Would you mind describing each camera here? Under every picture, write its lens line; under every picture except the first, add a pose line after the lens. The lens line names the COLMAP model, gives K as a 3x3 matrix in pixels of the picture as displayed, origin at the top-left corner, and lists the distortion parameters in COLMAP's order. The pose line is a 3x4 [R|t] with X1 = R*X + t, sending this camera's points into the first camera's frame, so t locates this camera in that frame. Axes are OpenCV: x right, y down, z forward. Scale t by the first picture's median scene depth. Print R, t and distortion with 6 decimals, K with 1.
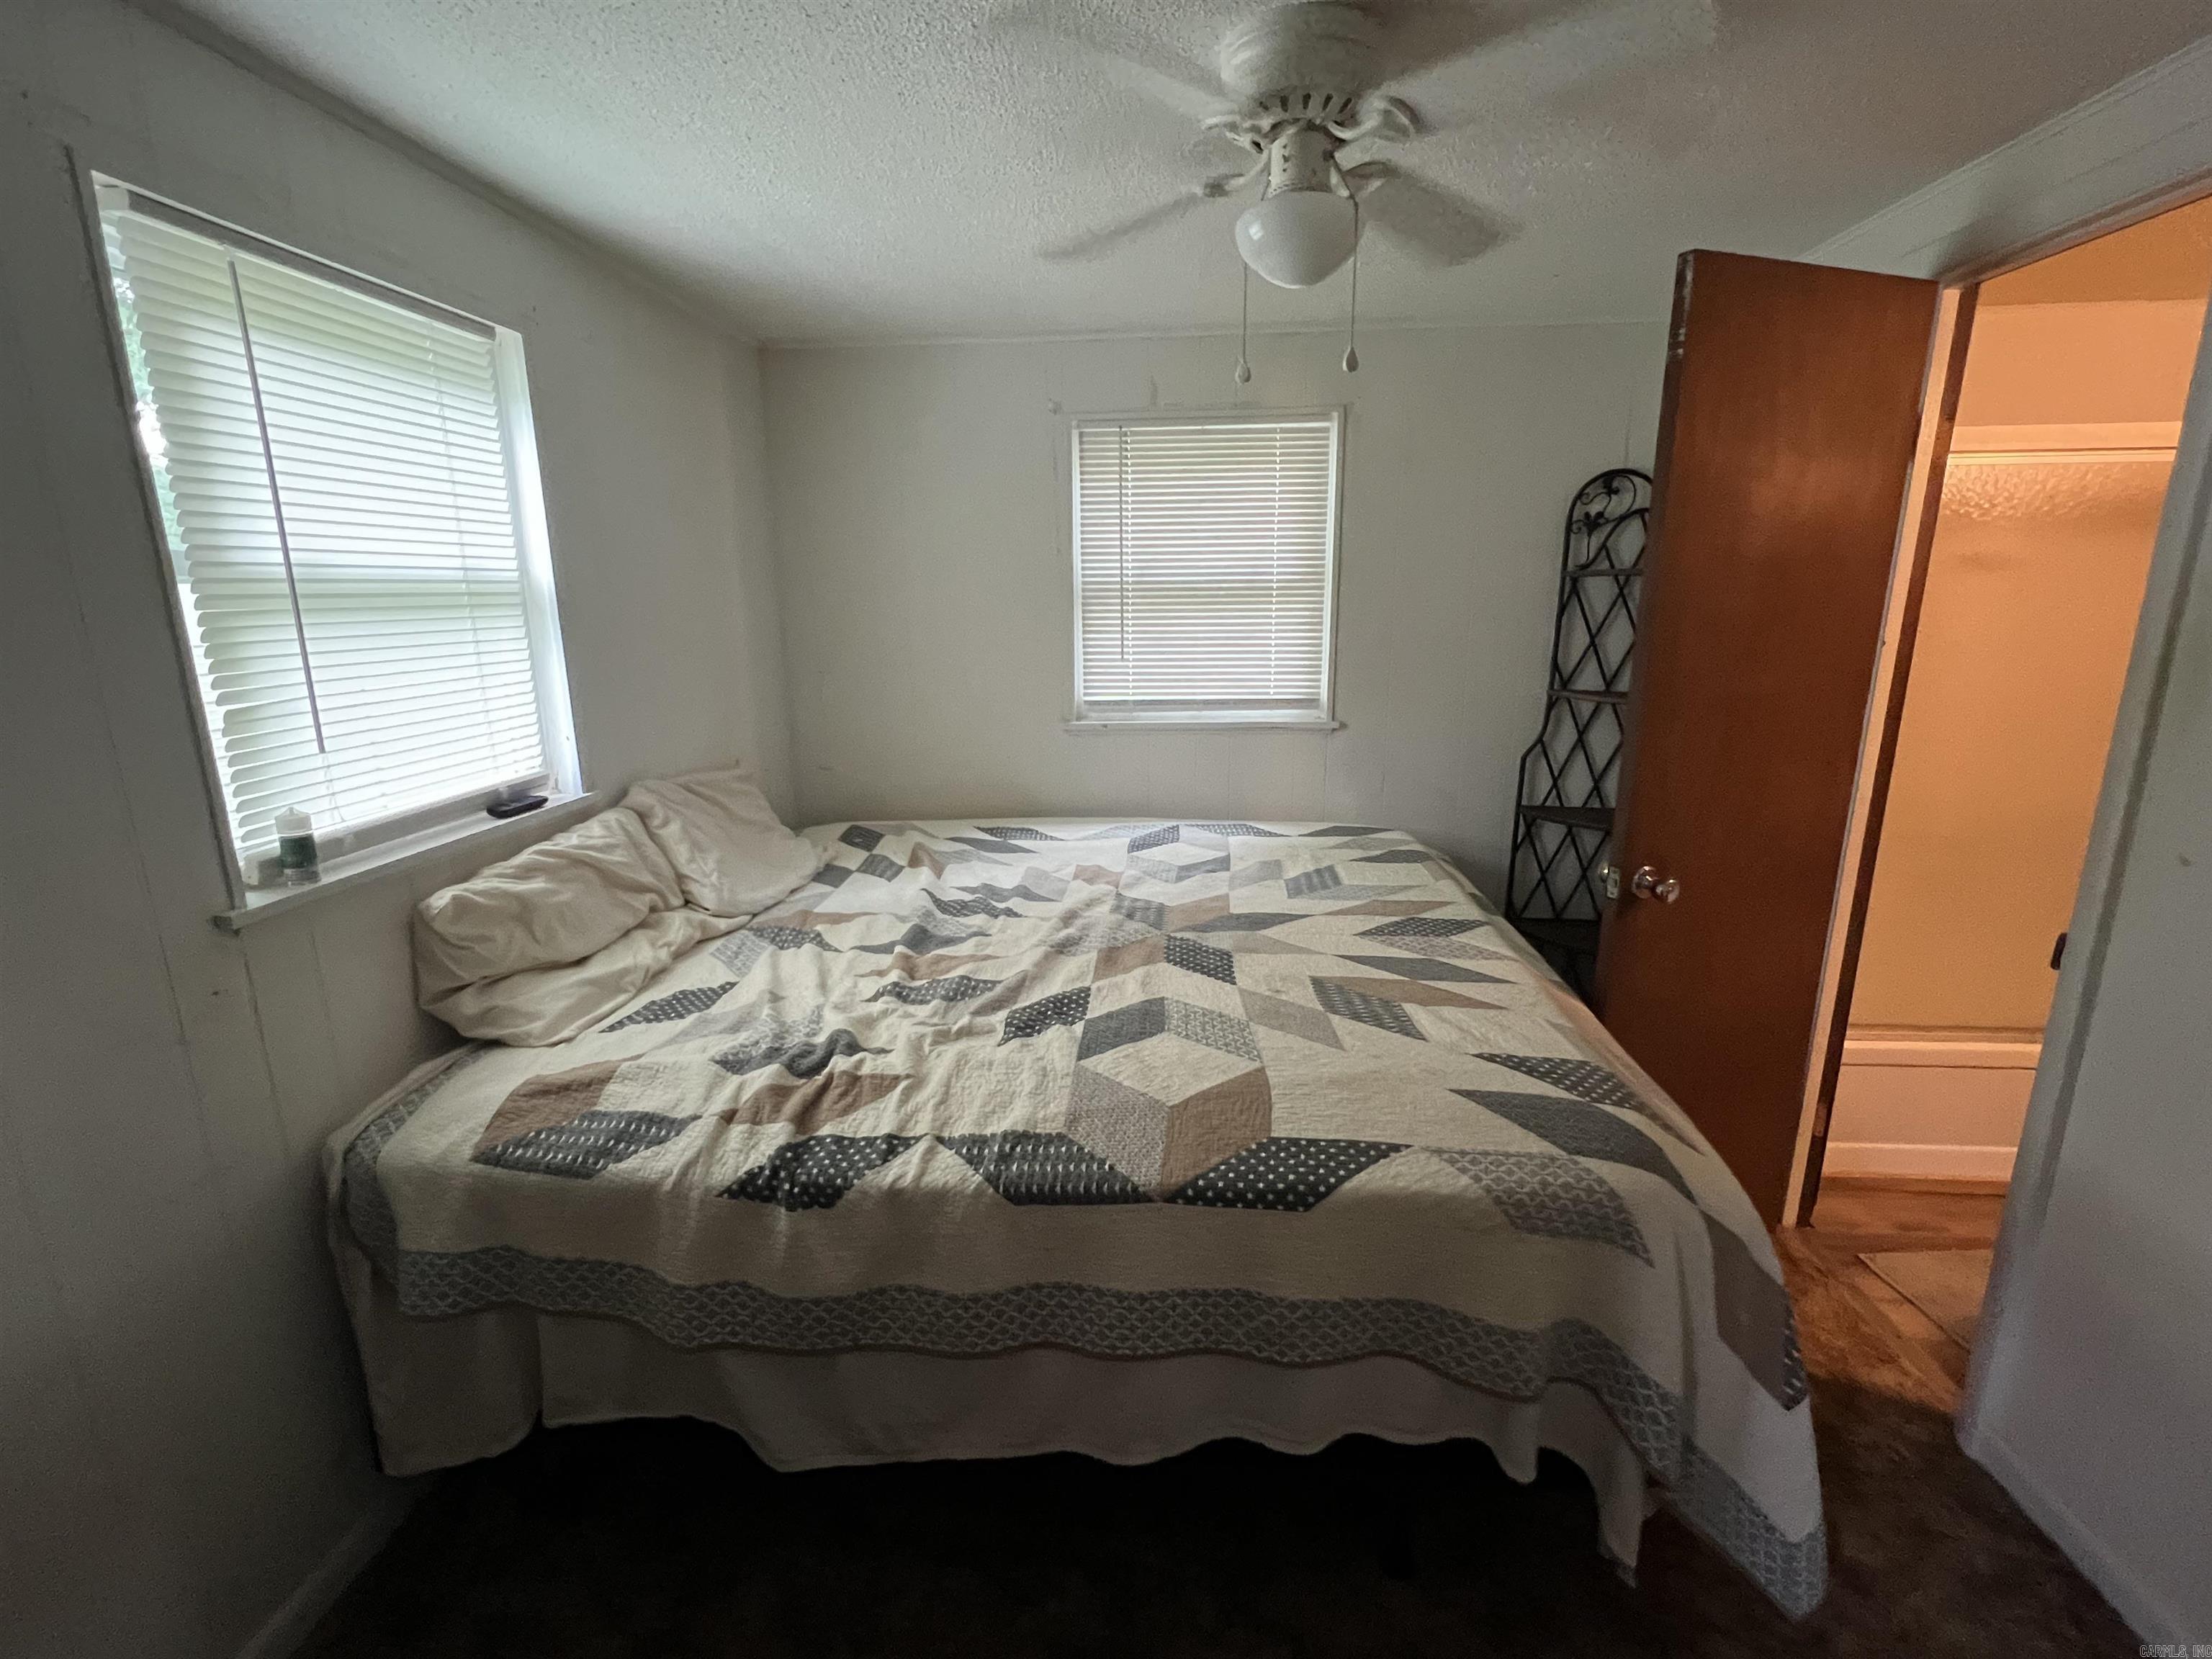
lens RADIAL K [[1032.2, 0, 1103.0], [0, 1032.2, 833.8], [0, 0, 1]] dist [-0.001220, -0.000358]
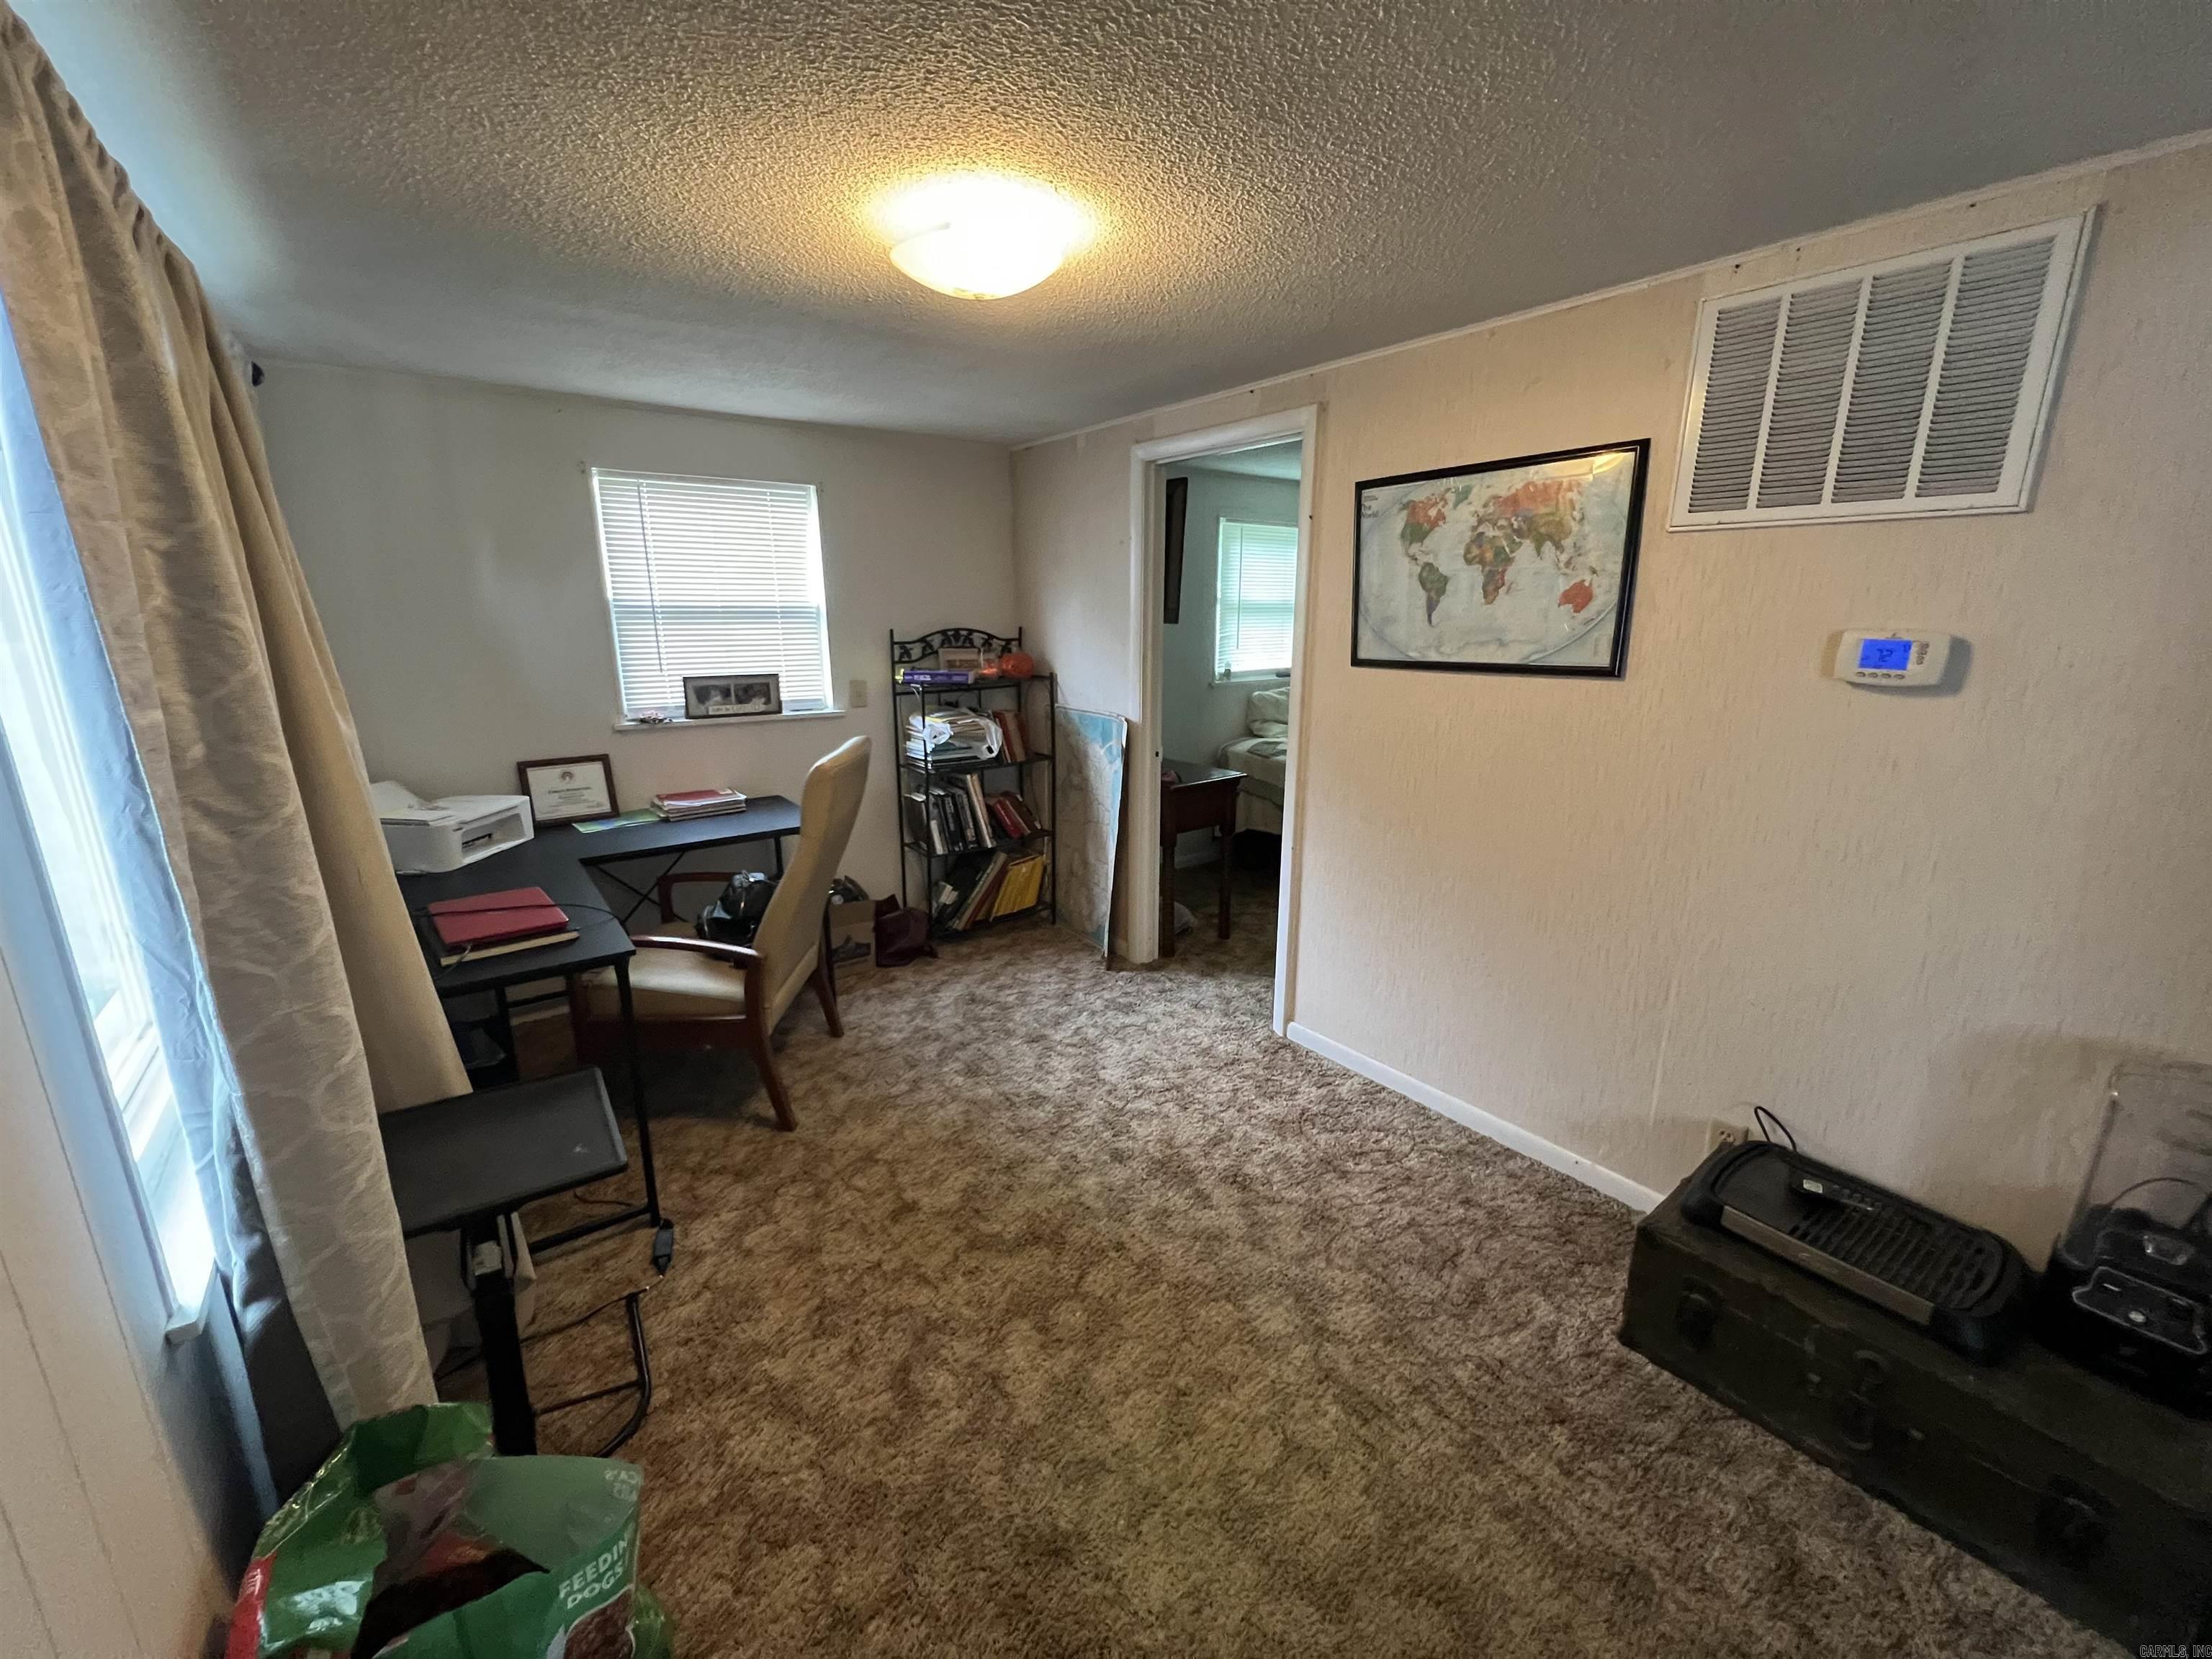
lens RADIAL K [[892.9, 0, 1100.8], [0, 892.9, 832.0], [0, 0, 1]] dist [-0.003036, 0.001019]
pose [[0.665783, 0.189329, -0.721725, 1.019022], [-0.181690, 0.979294, 0.089289, 0.272678], [0.723686, 0.071683, 0.686397, -1.139306]]
